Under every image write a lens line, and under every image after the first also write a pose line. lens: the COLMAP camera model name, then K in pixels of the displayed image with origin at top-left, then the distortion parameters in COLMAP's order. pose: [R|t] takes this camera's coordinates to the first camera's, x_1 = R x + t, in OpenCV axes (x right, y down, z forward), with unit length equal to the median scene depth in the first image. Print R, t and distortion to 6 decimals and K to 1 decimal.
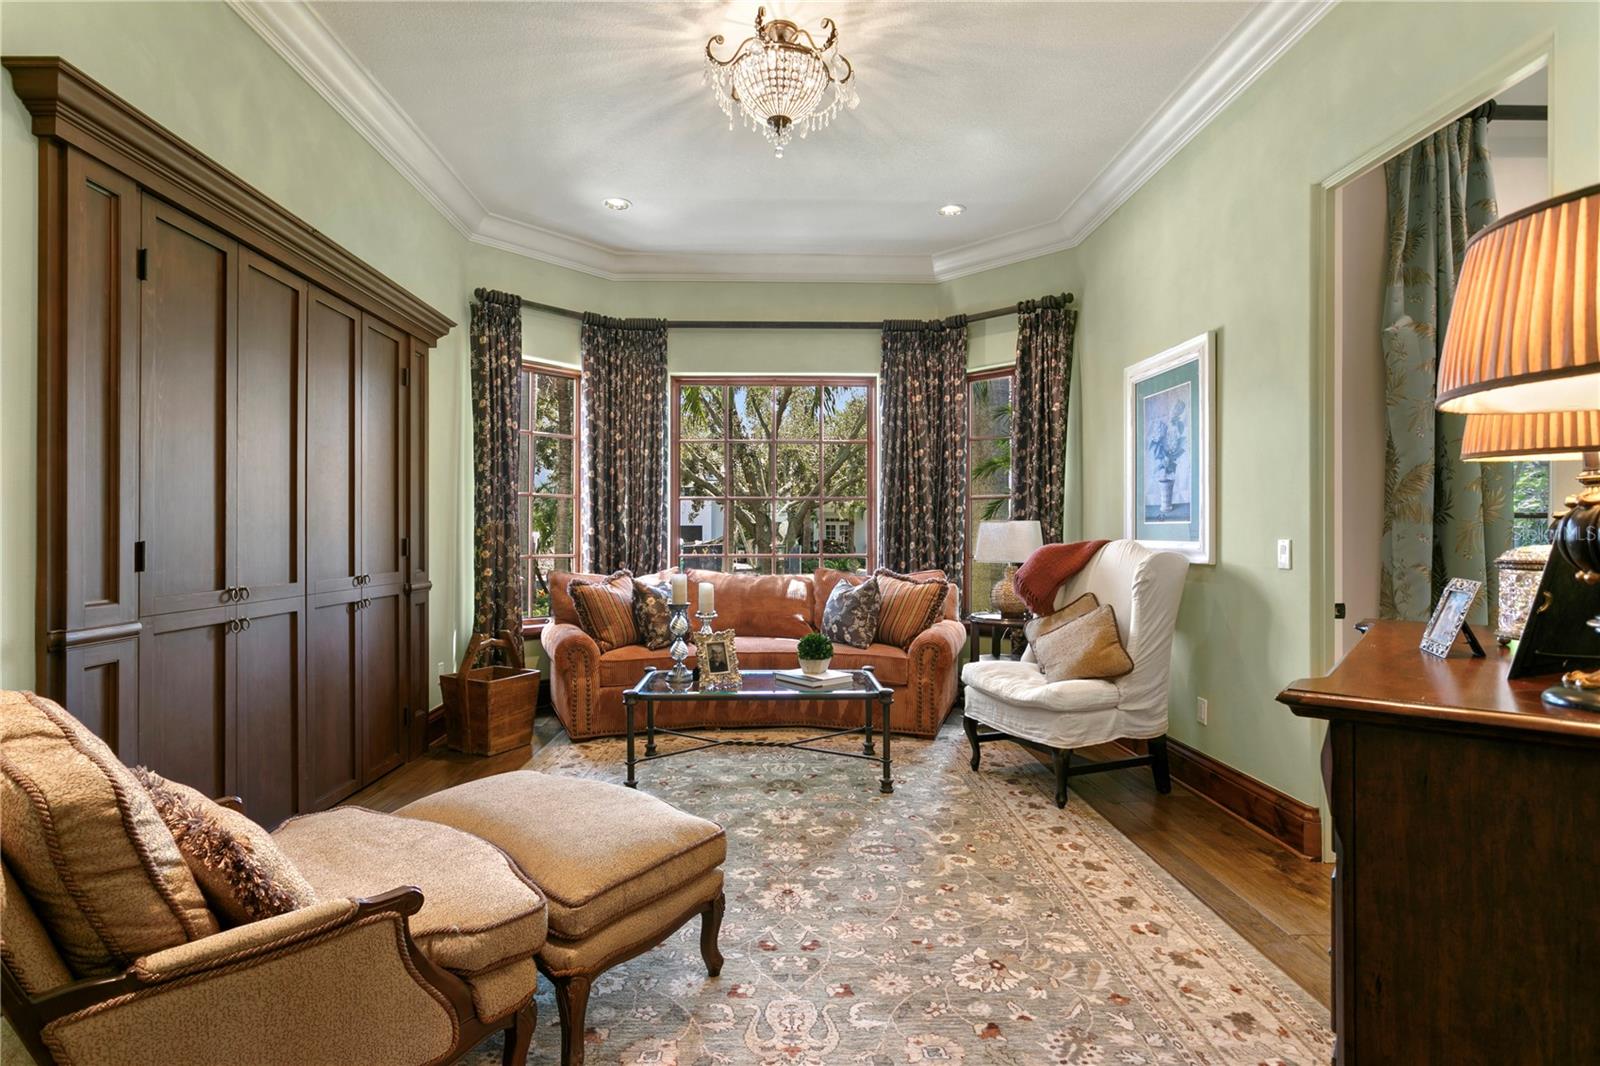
lens RADIAL K [[777.6, 0, 800.0], [0, 777.6, 533.0], [0, 0, 1]] dist [0.000823, 0.000028]
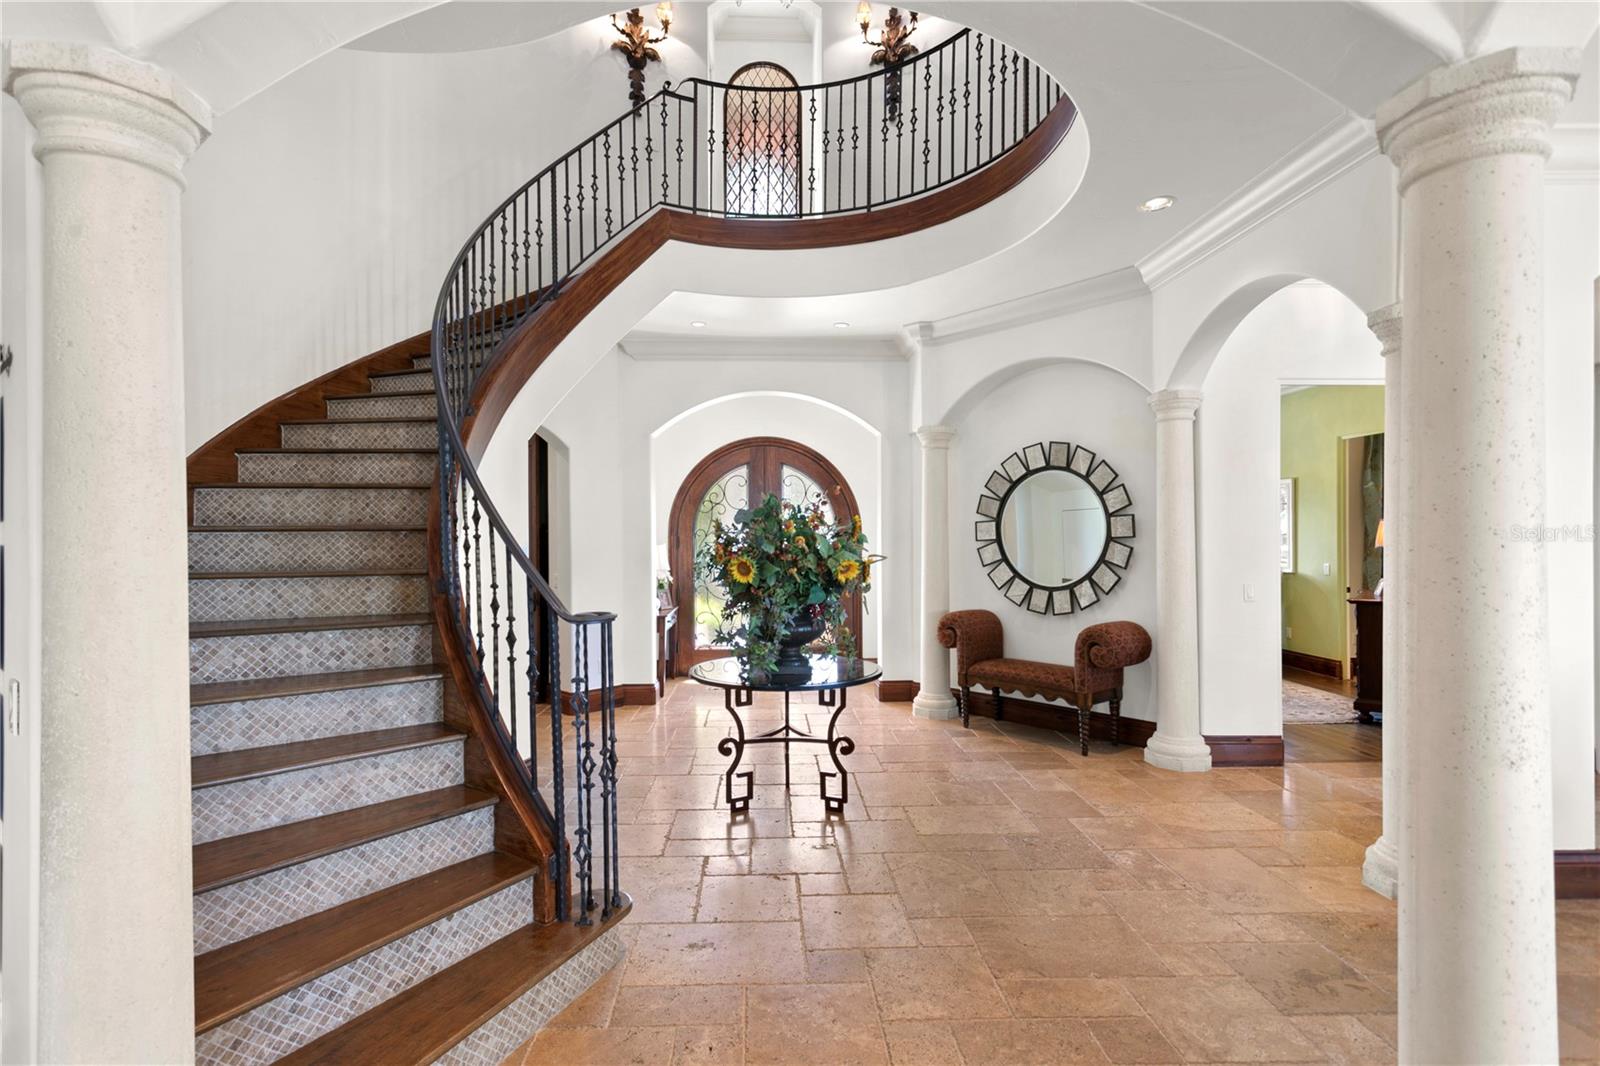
lens RADIAL K [[756.9, 0, 781.5], [0, 756.9, 532.0], [0, 0, 1]] dist [0.006295, 0.000868]
pose [[0.999978, -0.003903, -0.005445, -1.270311], [0.003879, 0.999983, -0.004429, -0.099530], [0.005462, 0.004408, 0.999975, -1.666802]]
